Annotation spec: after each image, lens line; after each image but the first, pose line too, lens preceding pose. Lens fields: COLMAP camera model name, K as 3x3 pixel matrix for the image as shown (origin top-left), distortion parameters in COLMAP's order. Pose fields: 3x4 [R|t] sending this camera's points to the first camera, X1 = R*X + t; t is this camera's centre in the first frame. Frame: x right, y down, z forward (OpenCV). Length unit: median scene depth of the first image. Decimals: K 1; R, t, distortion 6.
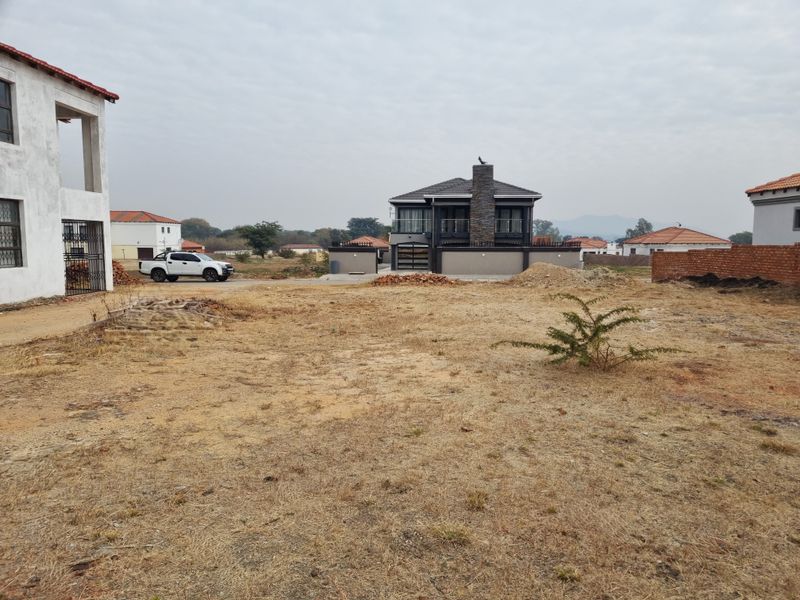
lens RADIAL K [[597.4, 0, 405.1], [0, 597.4, 295.9], [0, 0, 1]] dist [0.028019, 0.002810]
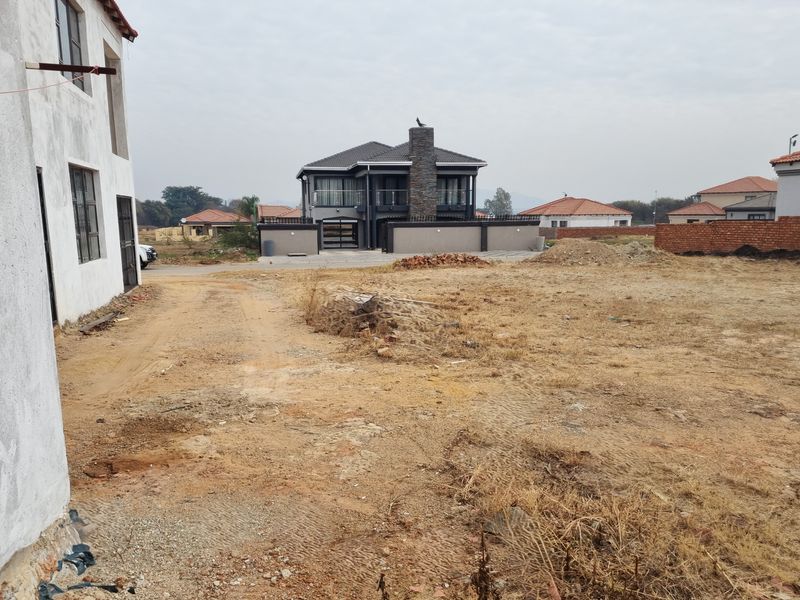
lens RADIAL K [[686.9, 0, 398.9], [0, 686.9, 307.1], [0, 0, 1]] dist [0.042905, -0.027792]
pose [[0.969466, -0.044582, 0.241138, -0.158551], [0.034232, 0.998311, 0.046943, -0.004679], [-0.242823, -0.037255, 0.969355, 0.018407]]
